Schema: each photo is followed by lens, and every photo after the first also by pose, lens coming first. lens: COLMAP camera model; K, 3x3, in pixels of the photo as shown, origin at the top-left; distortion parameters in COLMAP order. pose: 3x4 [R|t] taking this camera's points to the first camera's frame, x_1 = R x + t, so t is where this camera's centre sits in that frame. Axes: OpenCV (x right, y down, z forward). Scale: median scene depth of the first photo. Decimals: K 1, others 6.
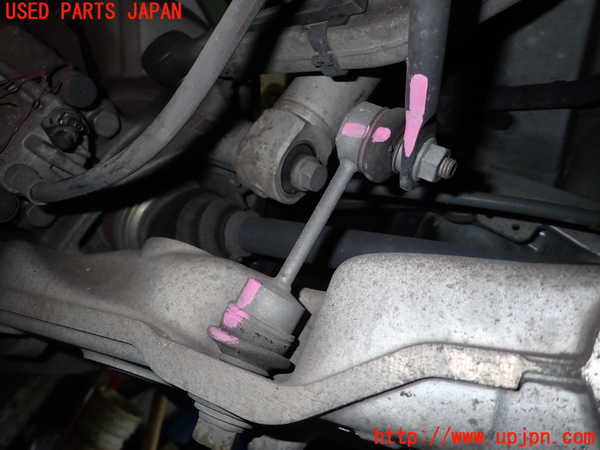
lens RADIAL K [[441.3, 0, 300.0], [0, 441.3, 225.0], [0, 0, 1]] dist [0.000110, -0.000402]
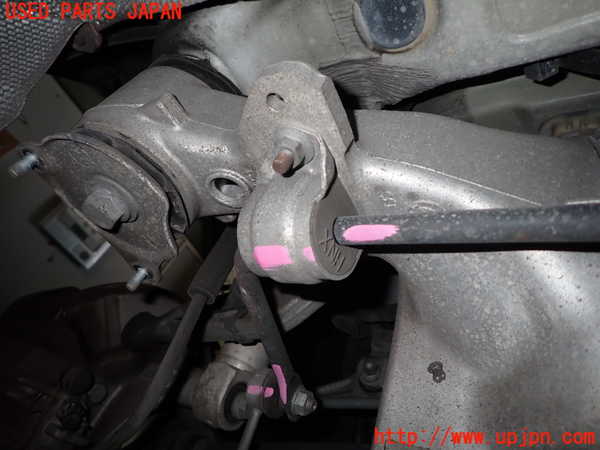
lens RADIAL K [[441.3, 0, 300.0], [0, 441.3, 225.0], [0, 0, 1]] dist [0.000110, -0.000402]
pose [[0.984313, -0.160918, 0.072346, 0.191296], [0.176233, 0.916268, -0.359715, -0.110025], [-0.008404, 0.366821, 0.930253, -0.539372]]
